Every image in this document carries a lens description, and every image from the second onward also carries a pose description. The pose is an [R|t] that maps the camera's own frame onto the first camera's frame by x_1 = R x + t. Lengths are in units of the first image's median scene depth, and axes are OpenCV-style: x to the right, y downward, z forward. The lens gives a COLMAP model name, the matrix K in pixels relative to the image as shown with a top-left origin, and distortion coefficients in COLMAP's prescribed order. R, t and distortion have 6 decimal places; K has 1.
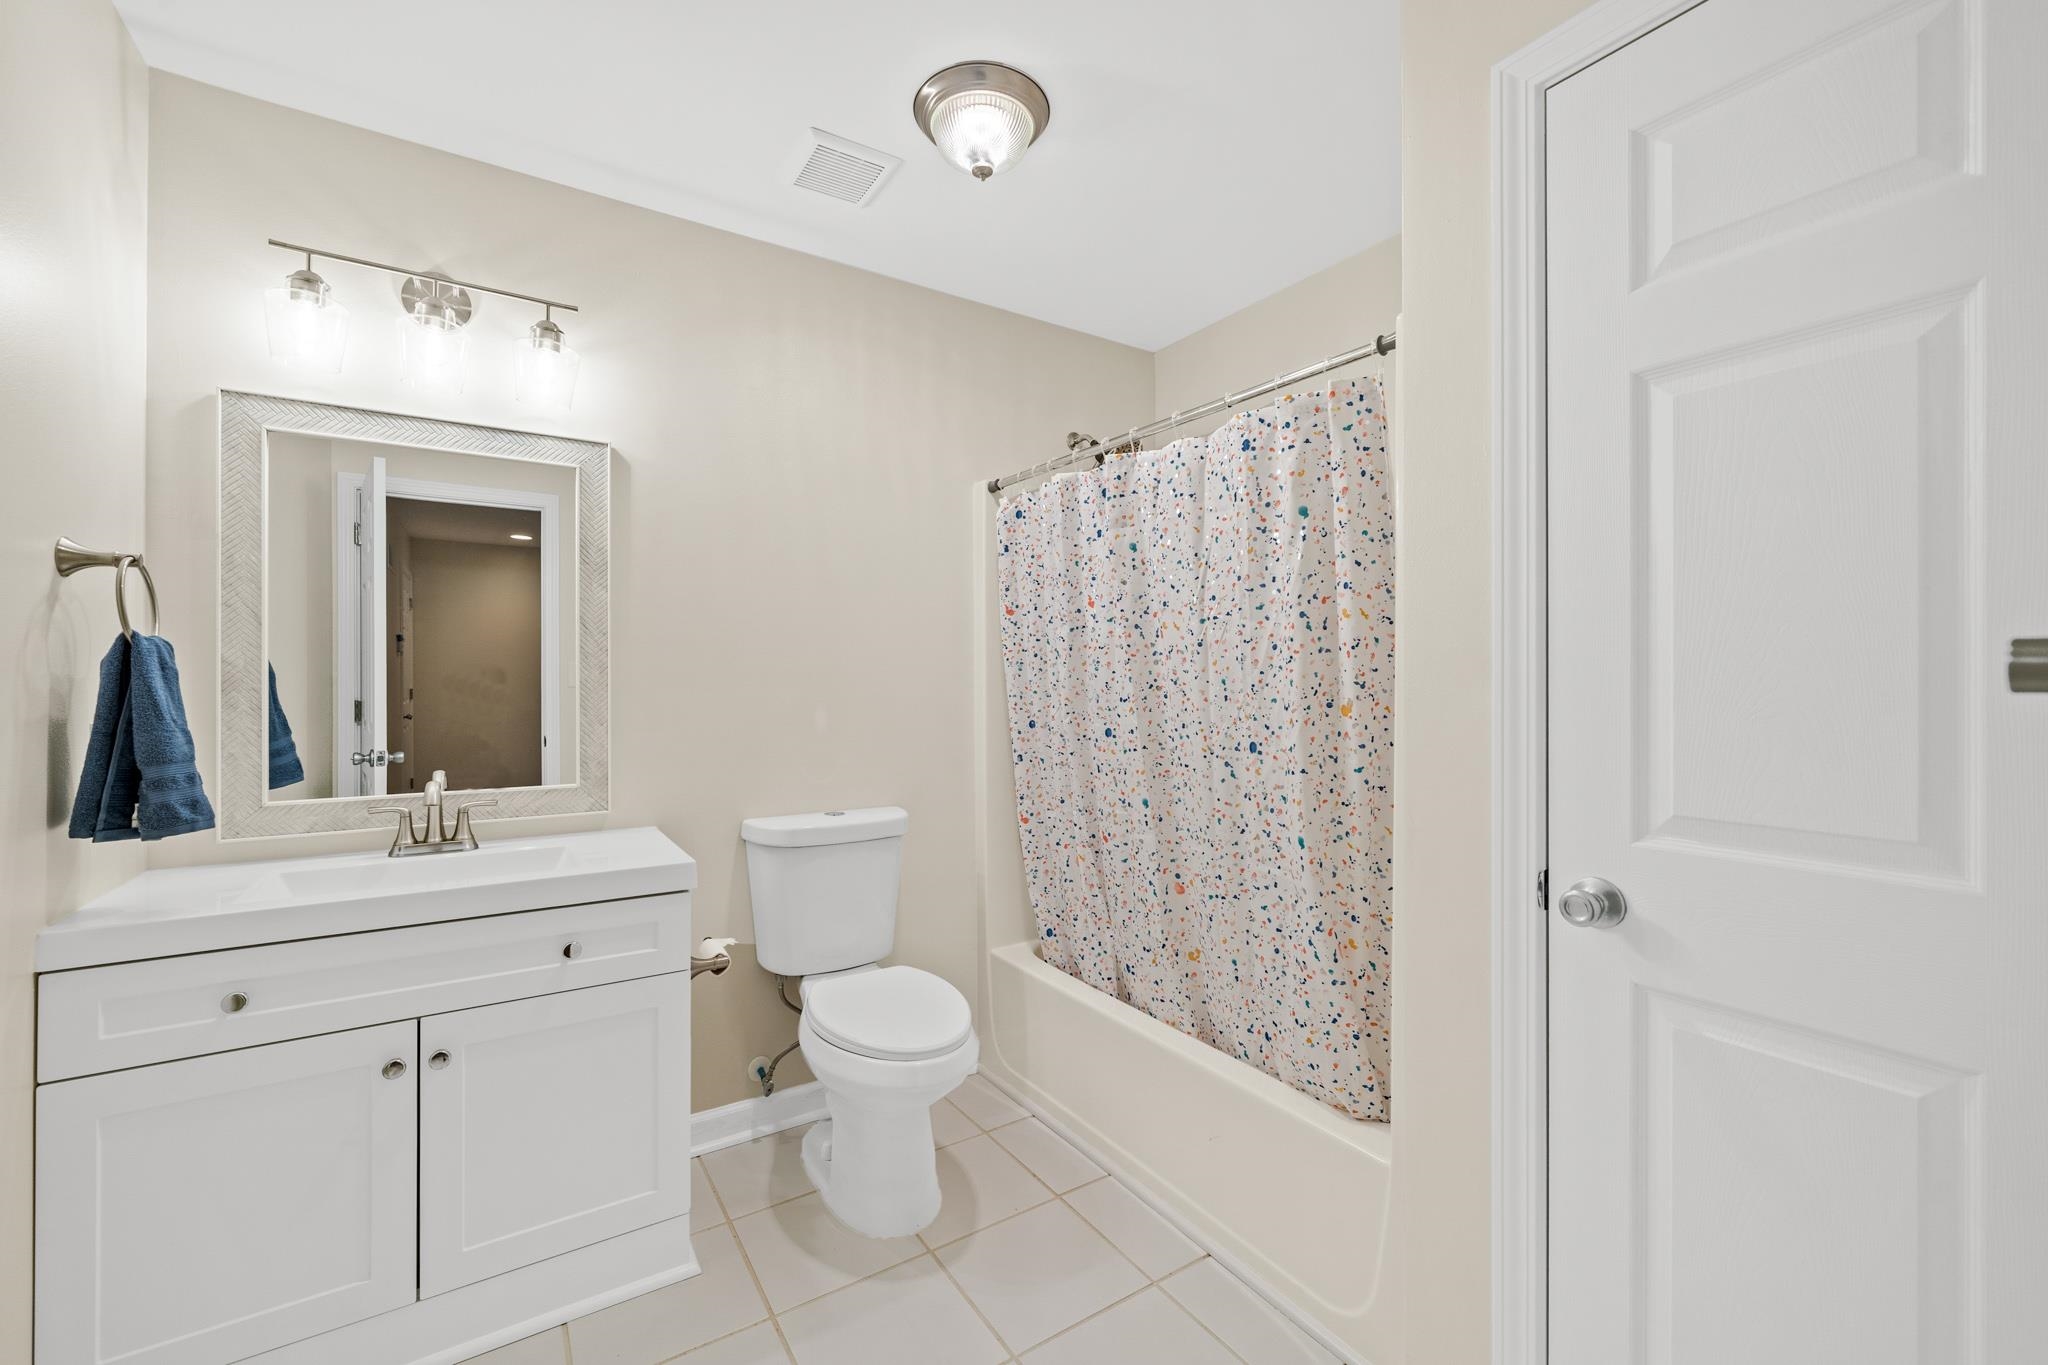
lens RADIAL K [[818.6, 0, 1017.9], [0, 818.6, 680.8], [0, 0, 1]] dist [-0.004364, 0.000699]
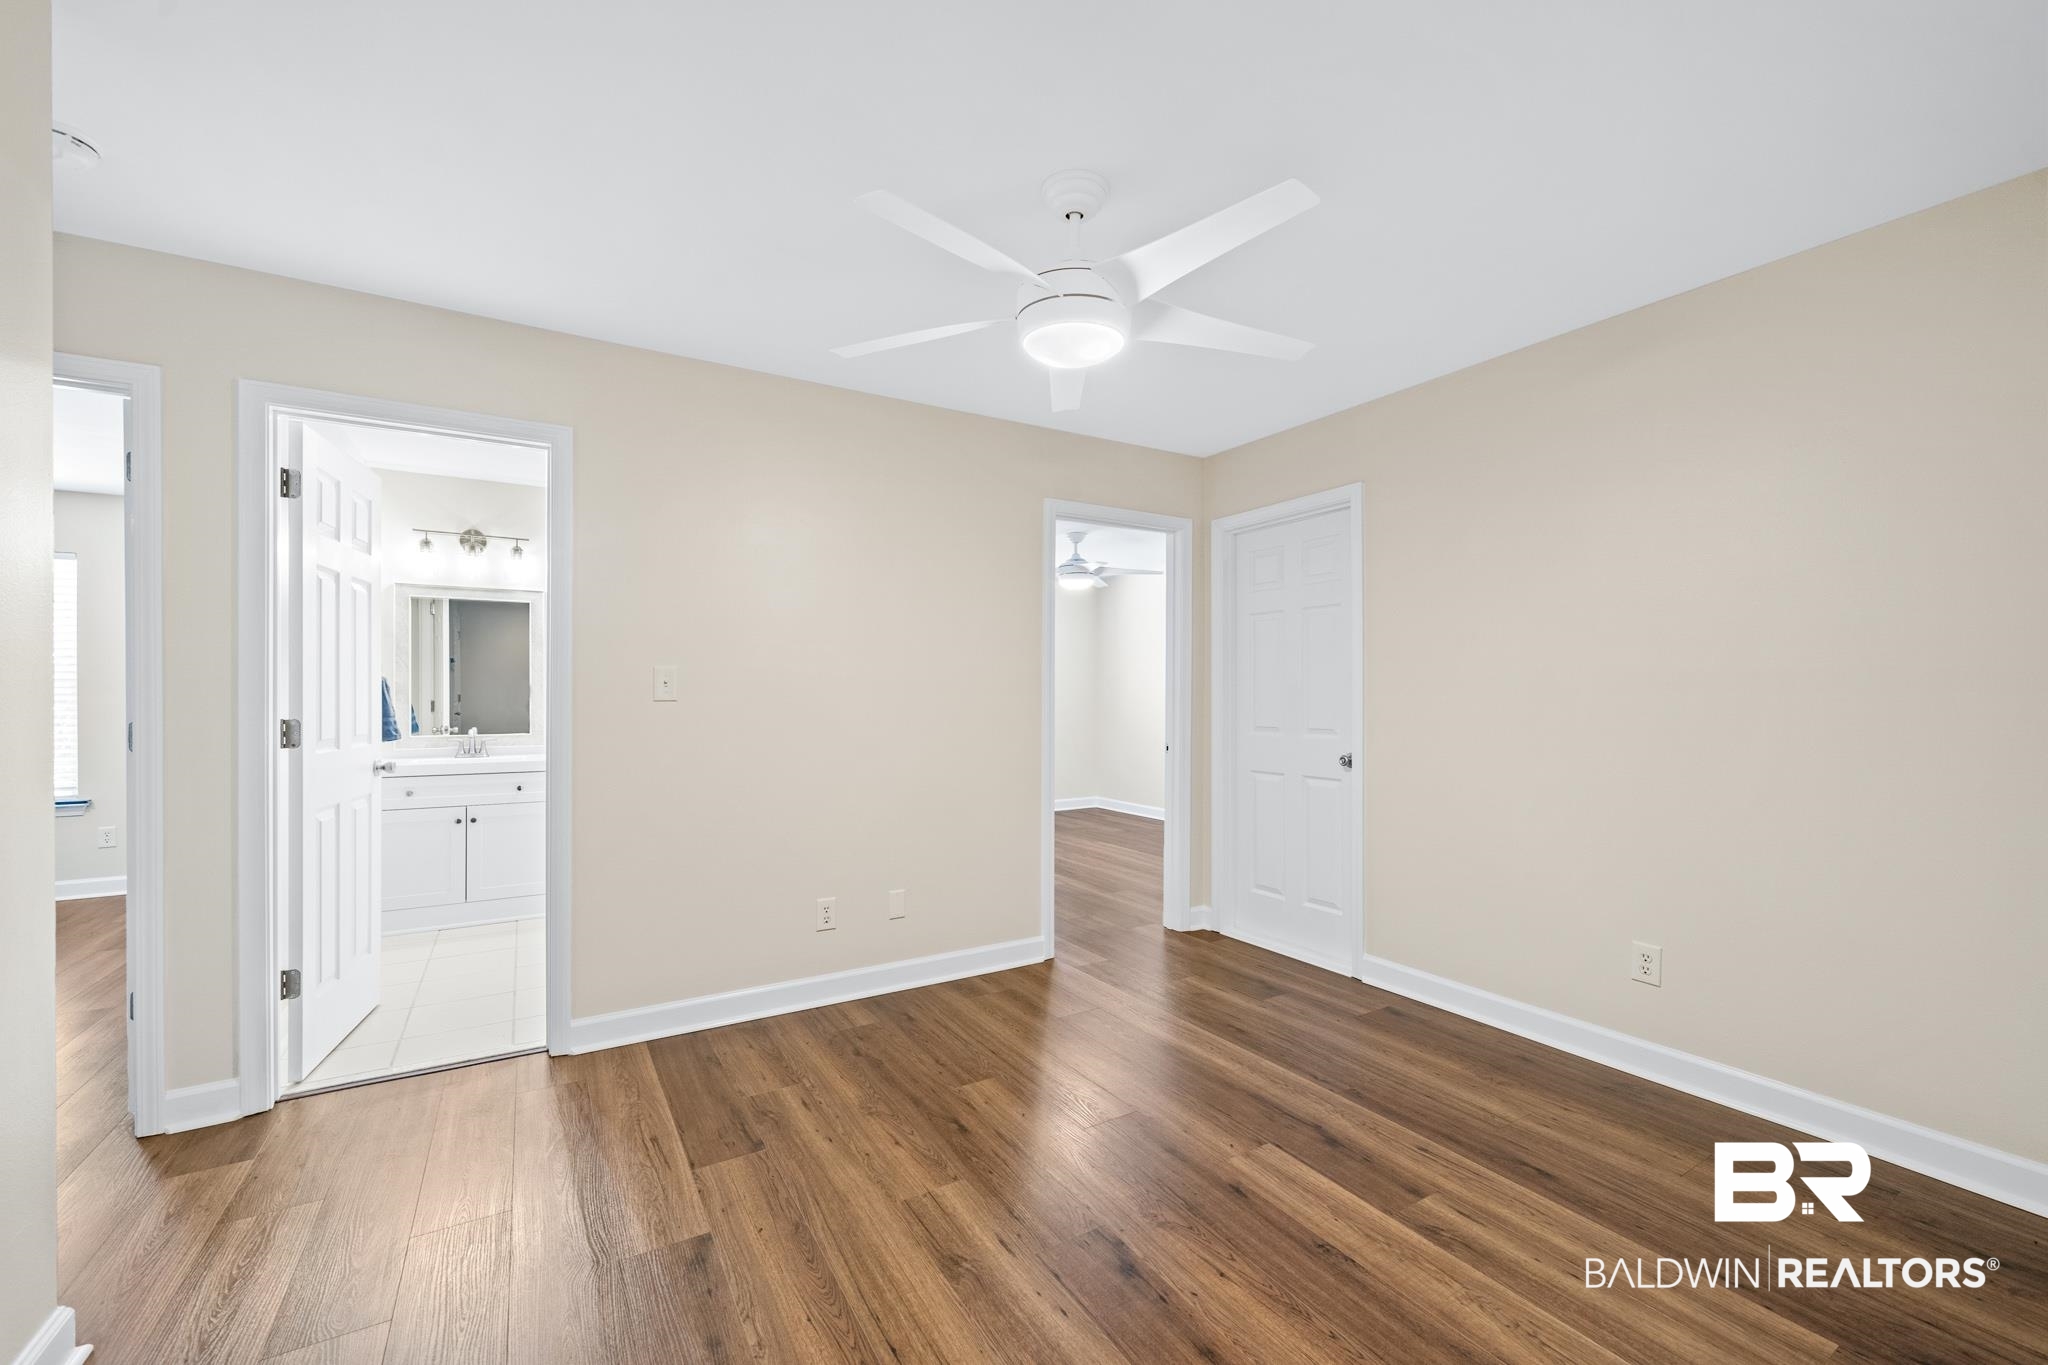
lens RADIAL K [[818.6, 0, 1024.4], [0, 818.6, 687.8], [0, 0, 1]] dist [-0.004364, 0.000699]
pose [[0.999541, 0.000429, -0.030281, 1.134524], [-0.000429, 1.000000, -0.000017, -0.010201], [0.030281, 0.000030, 0.999541, -1.564180]]
